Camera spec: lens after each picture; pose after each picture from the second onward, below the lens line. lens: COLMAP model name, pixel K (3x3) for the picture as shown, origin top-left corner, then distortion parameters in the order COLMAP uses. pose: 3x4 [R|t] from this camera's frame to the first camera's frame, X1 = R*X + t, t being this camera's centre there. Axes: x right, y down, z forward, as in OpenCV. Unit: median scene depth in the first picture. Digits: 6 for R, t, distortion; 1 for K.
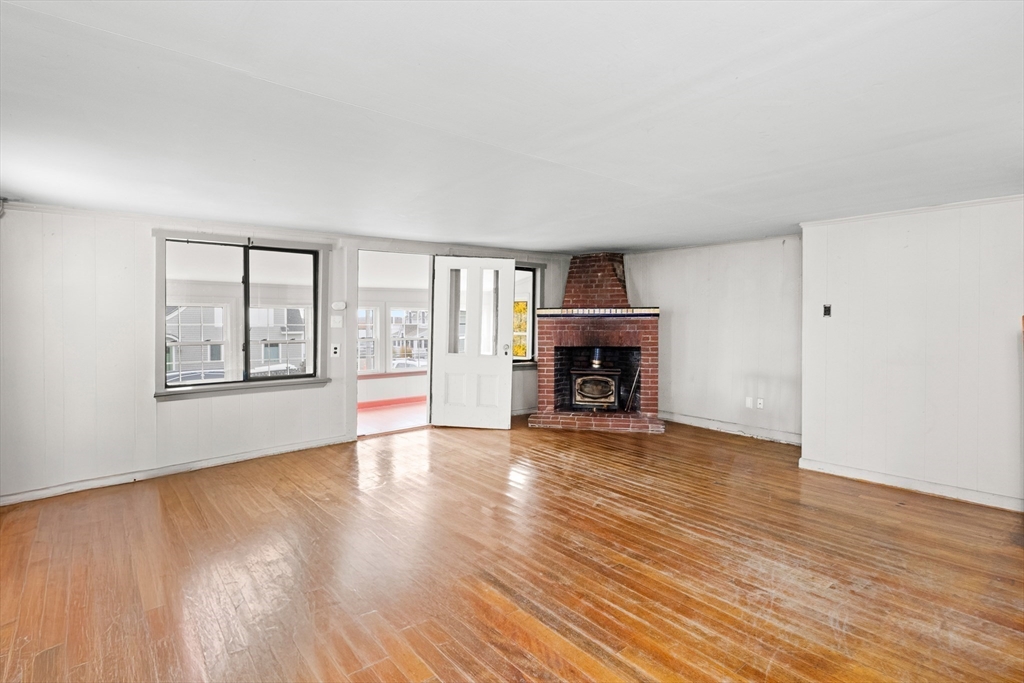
lens RADIAL K [[513.7, 0, 510.1], [0, 513.7, 326.6], [0, 0, 1]] dist [-0.001159, 0.000129]
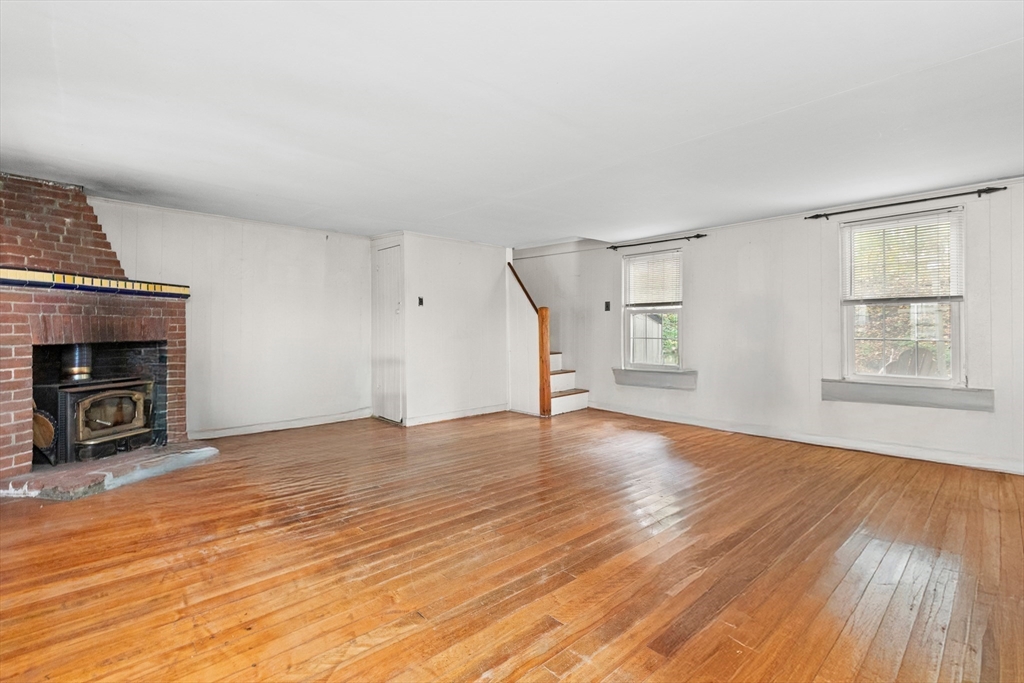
lens RADIAL K [[476.6, 0, 522.8], [0, 476.6, 314.5], [0, 0, 1]] dist [-0.000338, 0.000022]
pose [[-0.081451, 0.026449, 0.996326, -0.488784], [0.007854, 0.999634, -0.025895, 0.028062], [-0.996646, 0.005716, -0.081629, 0.639421]]
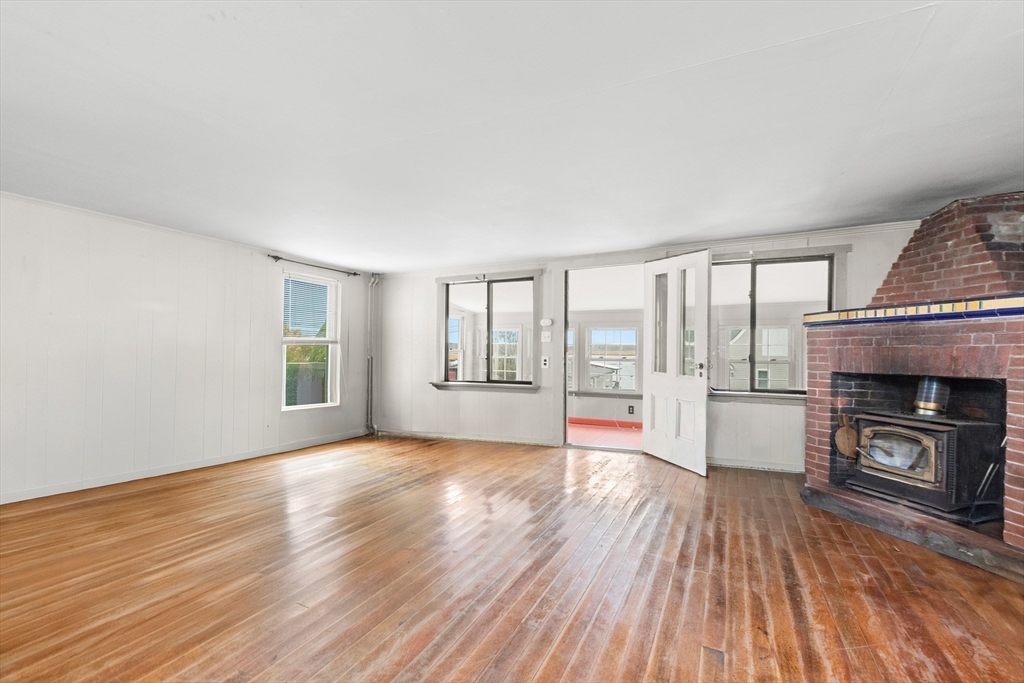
lens RADIAL K [[462.9, 0, 512.0], [0, 462.9, 341.5], [0, 0, 1]] dist [0.001790, 0.001139]
pose [[0.424395, -0.017515, -0.905308, 0.503938], [-0.019014, 0.999420, -0.028249, 0.028348], [0.905278, 0.029202, 0.423816, 0.461052]]
